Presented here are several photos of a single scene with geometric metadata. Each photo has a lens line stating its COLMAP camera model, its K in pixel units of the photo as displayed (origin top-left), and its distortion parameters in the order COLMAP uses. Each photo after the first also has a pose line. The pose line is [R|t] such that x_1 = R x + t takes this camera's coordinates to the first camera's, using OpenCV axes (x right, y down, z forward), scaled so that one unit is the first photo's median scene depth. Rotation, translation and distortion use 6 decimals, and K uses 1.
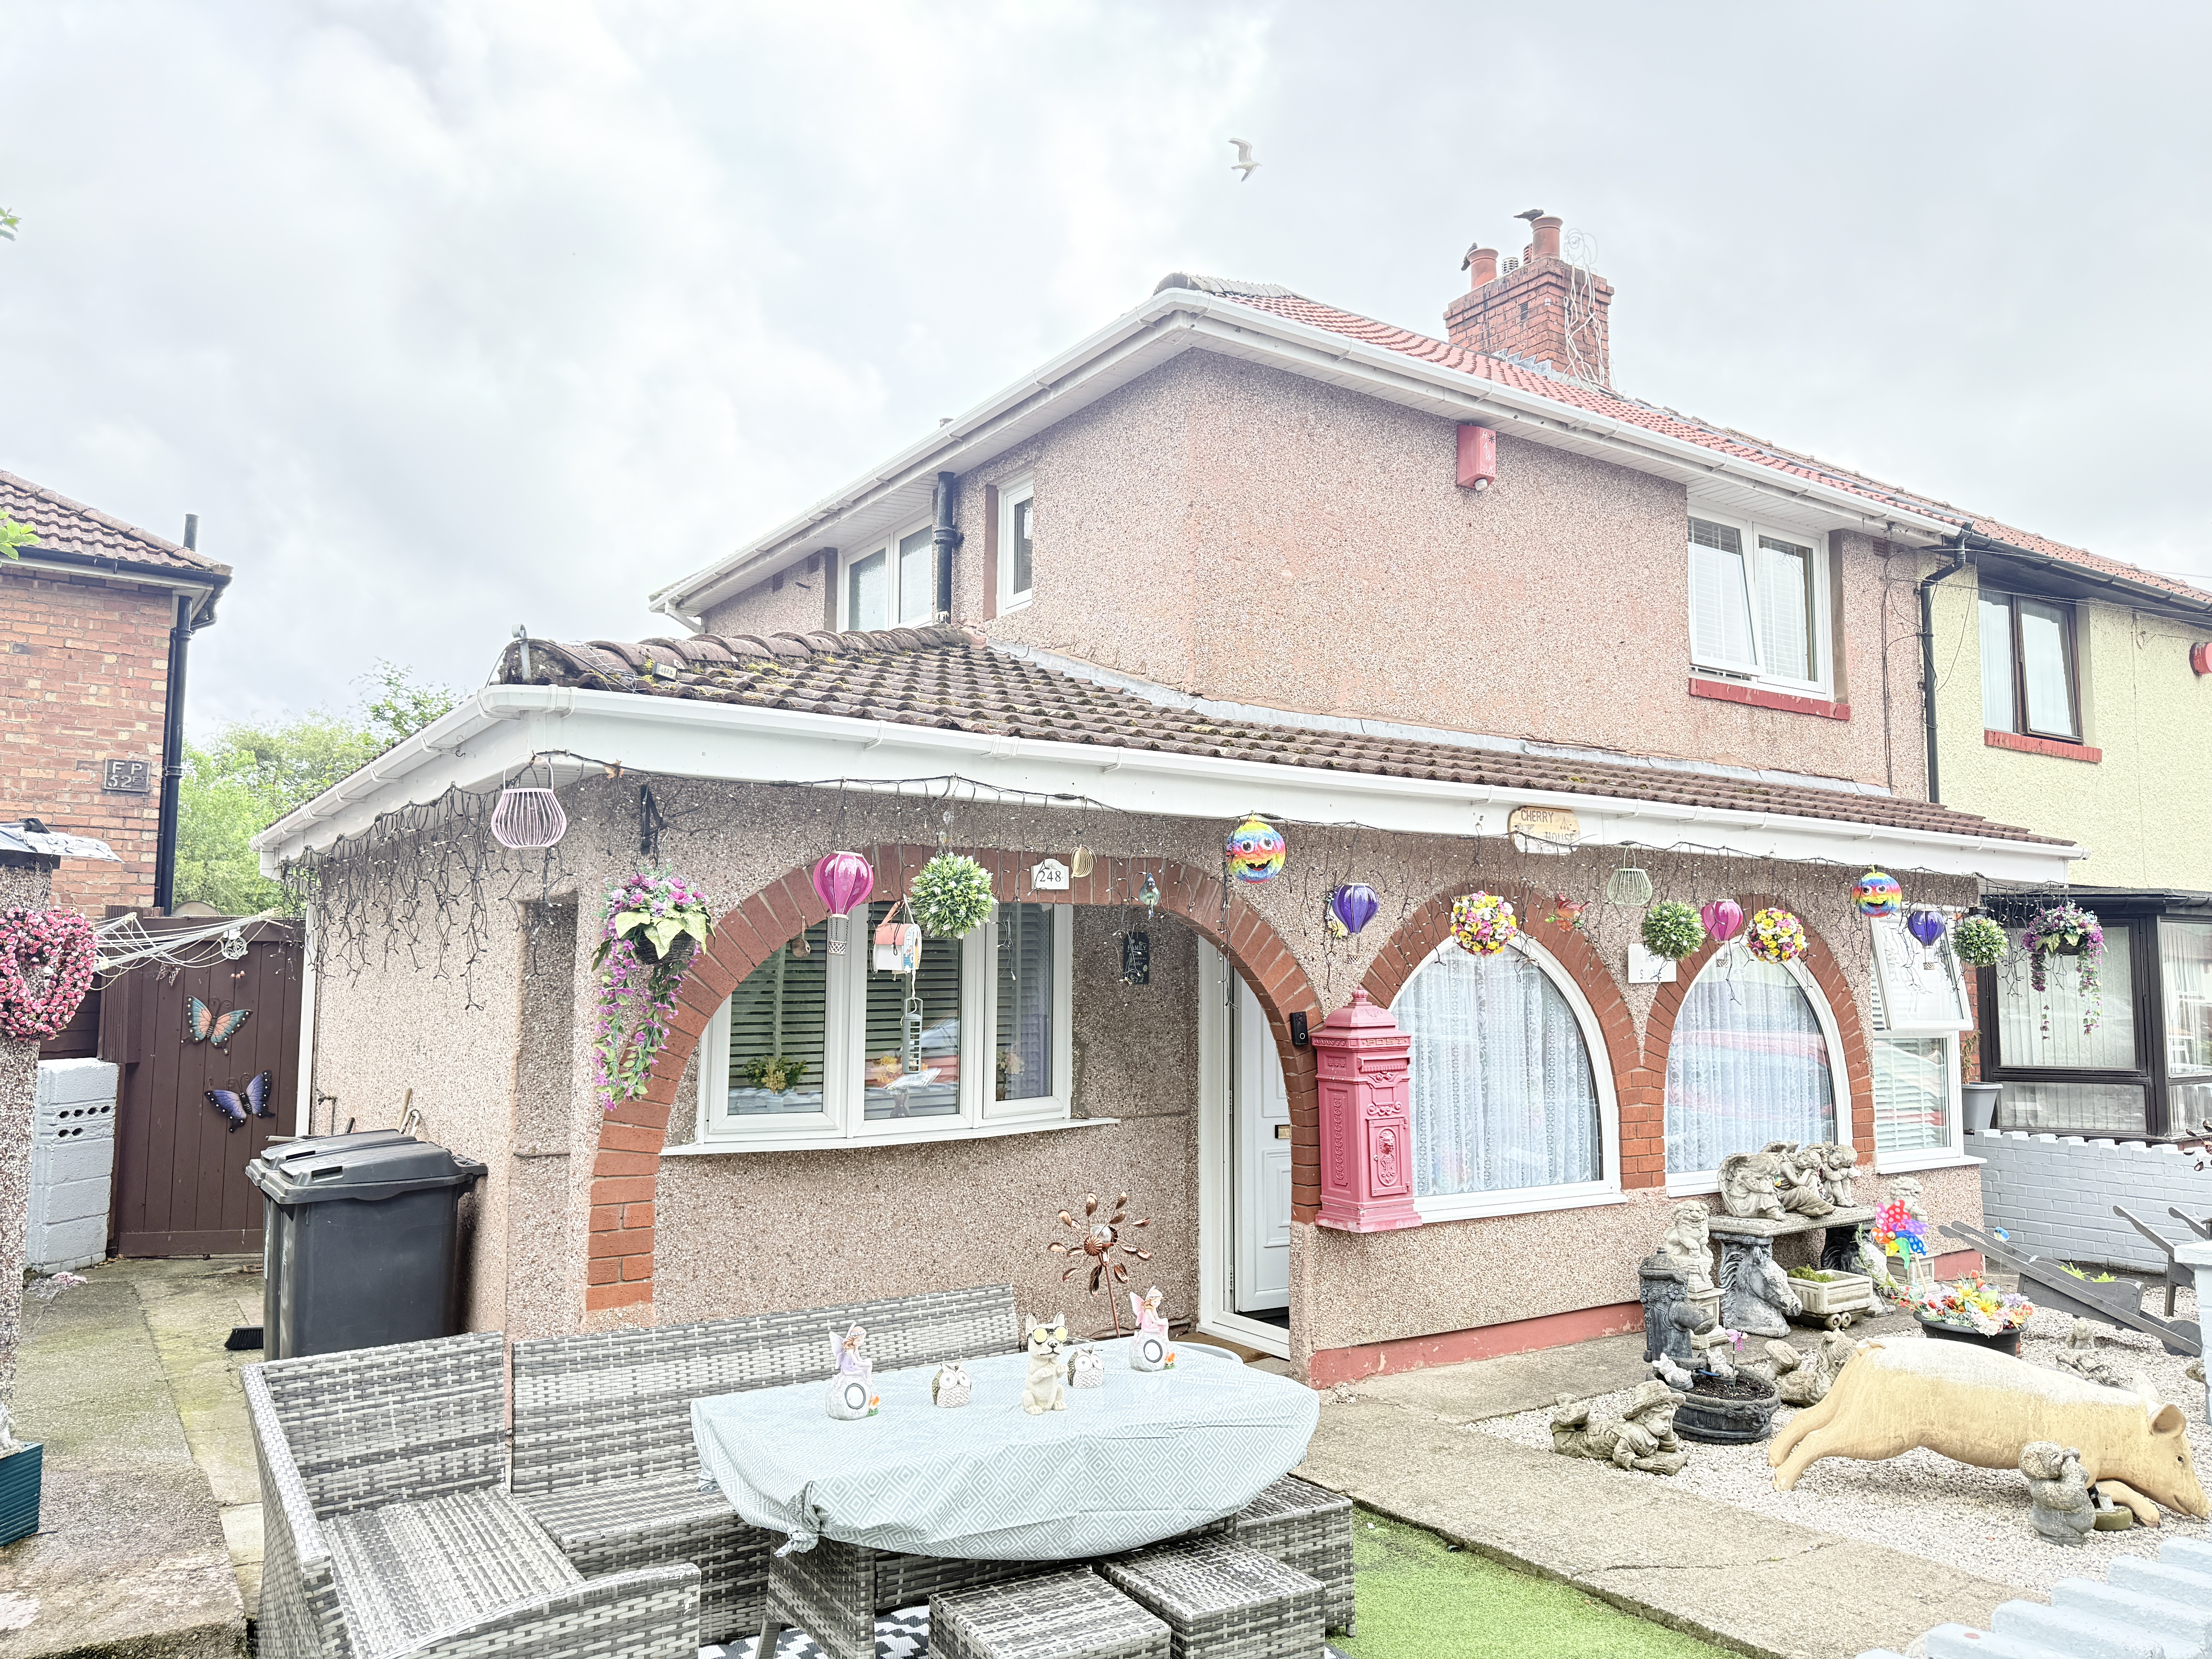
lens RADIAL K [[1556.4, 0, 1091.6], [0, 1556.4, 826.8], [0, 0, 1]] dist [0.026047, -0.020678]
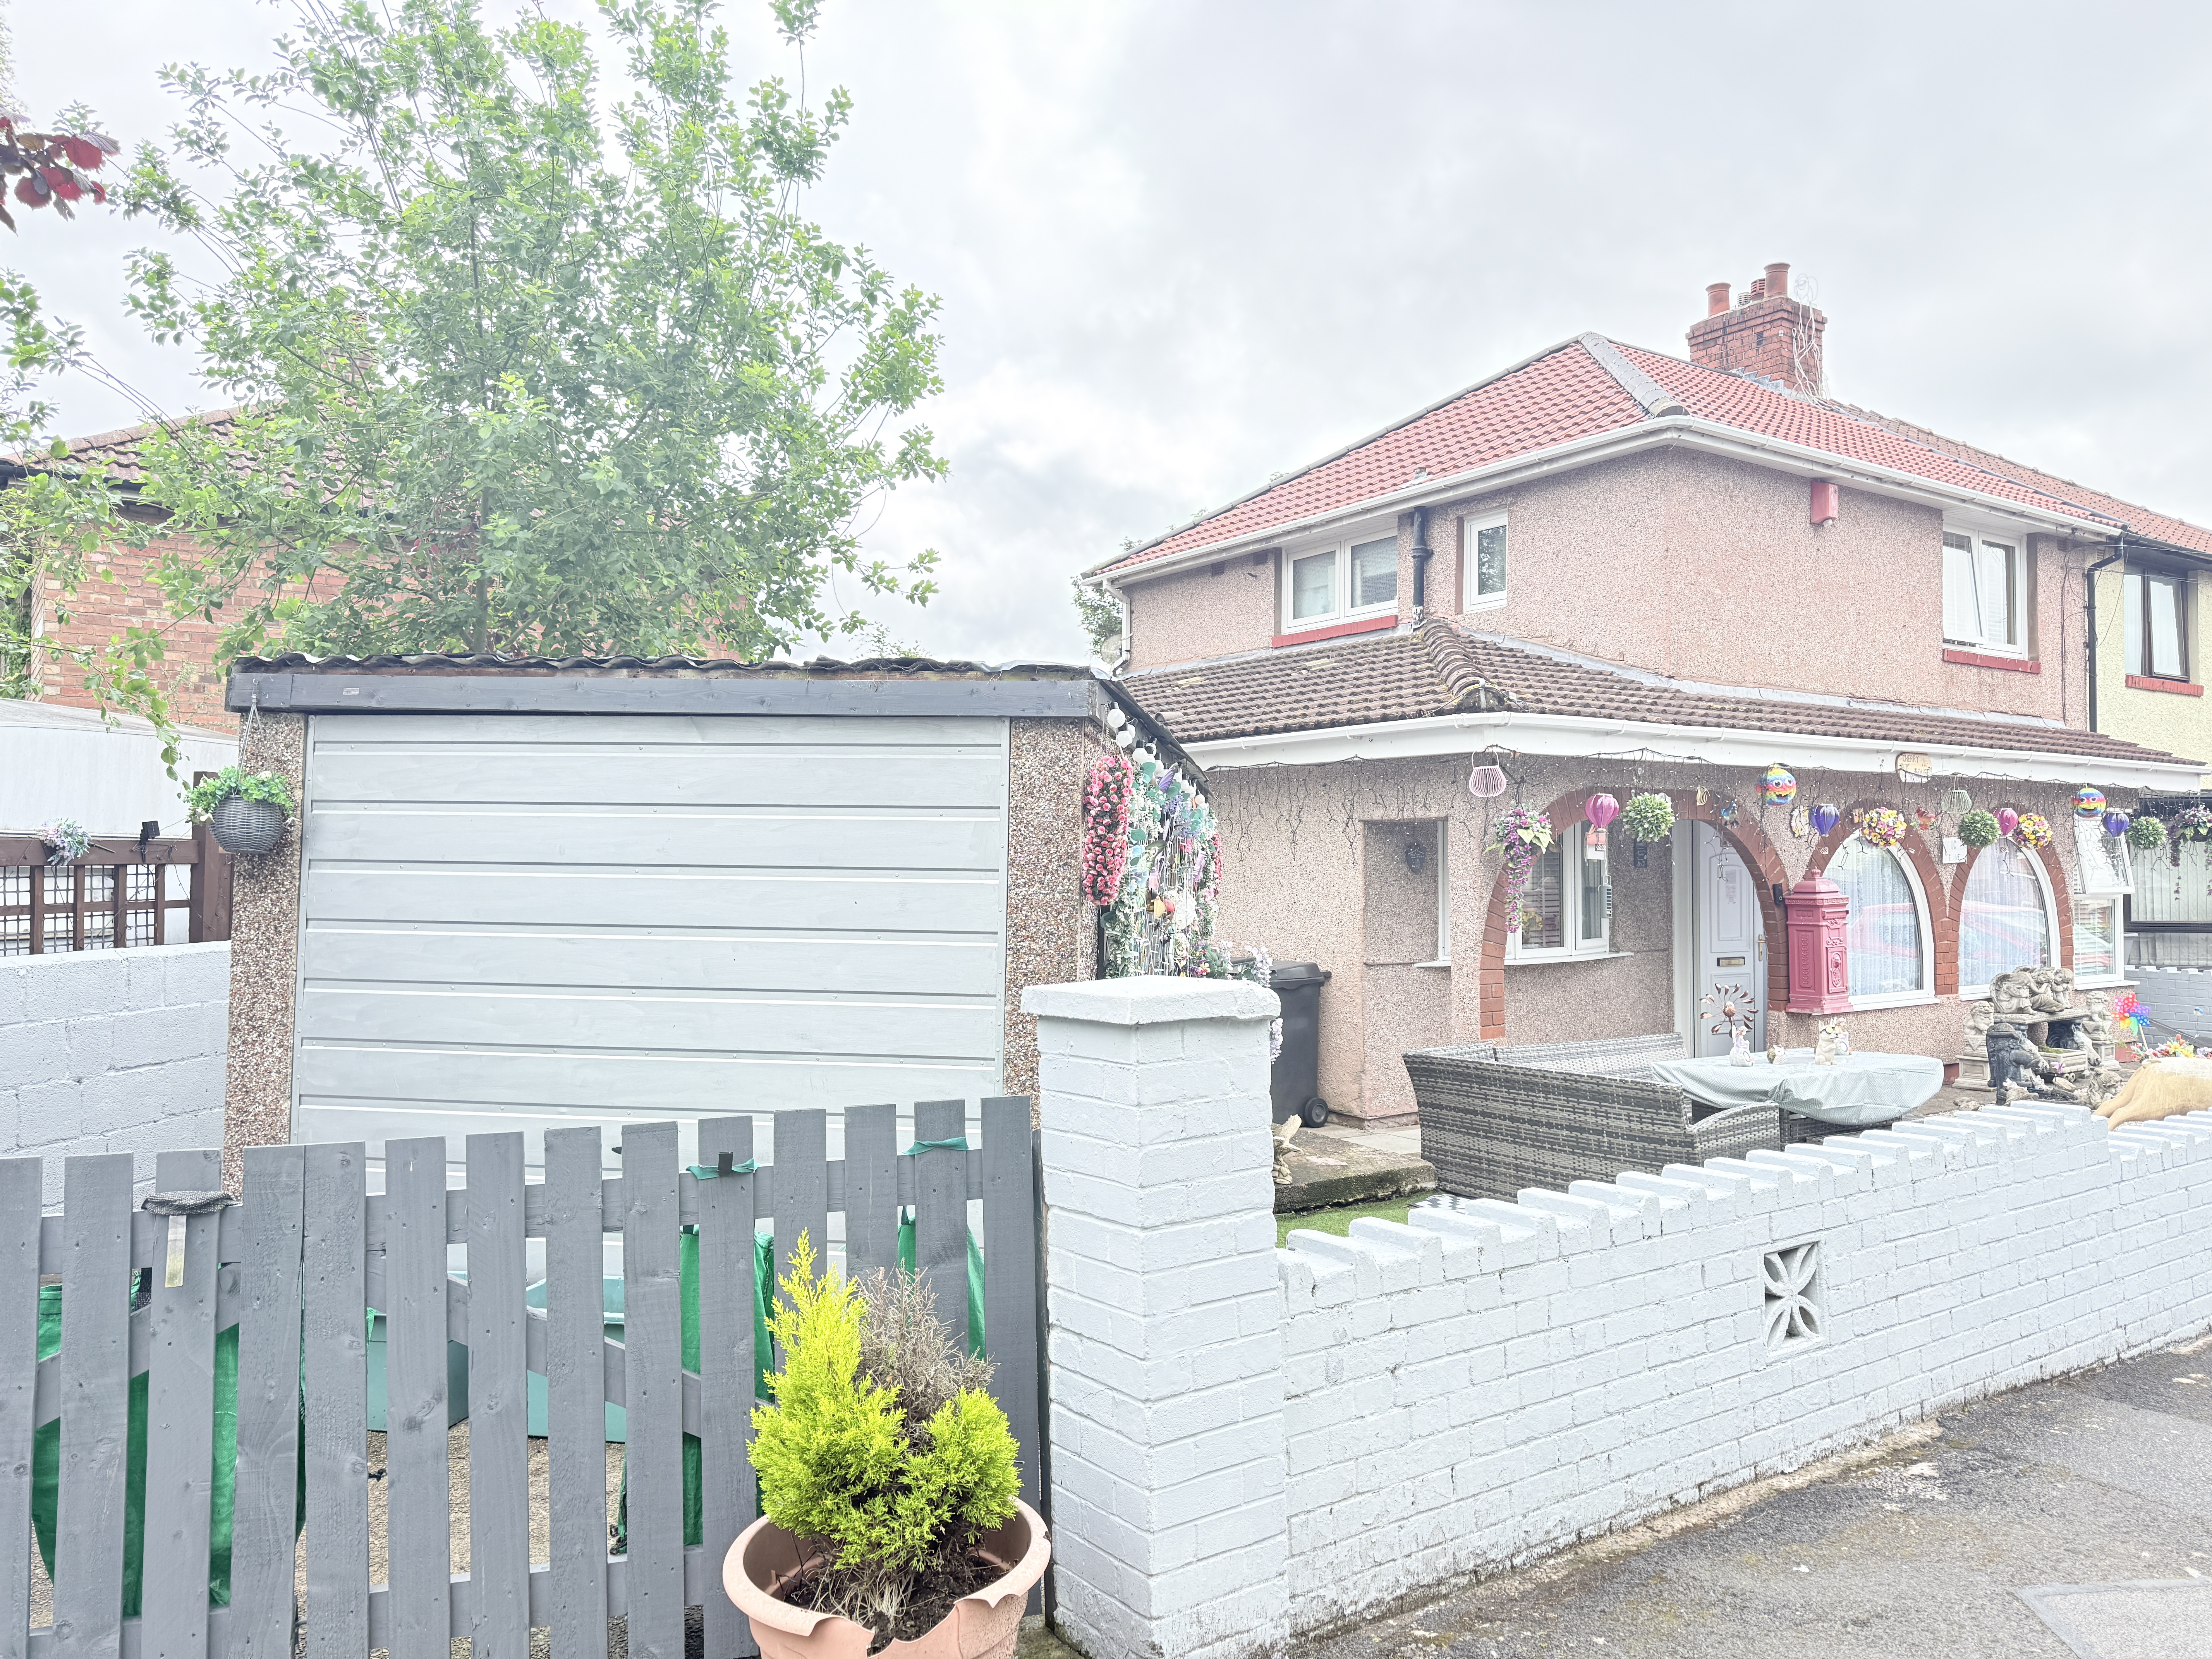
lens RADIAL K [[1556.4, 0, 1114.4], [0, 1556.4, 833.2], [0, 0, 1]] dist [0.026047, -0.020678]
pose [[0.999720, -0.009491, 0.021686, -0.447383], [0.007857, 0.997210, 0.074230, -0.044644], [-0.022330, -0.074039, 0.997005, -0.457954]]
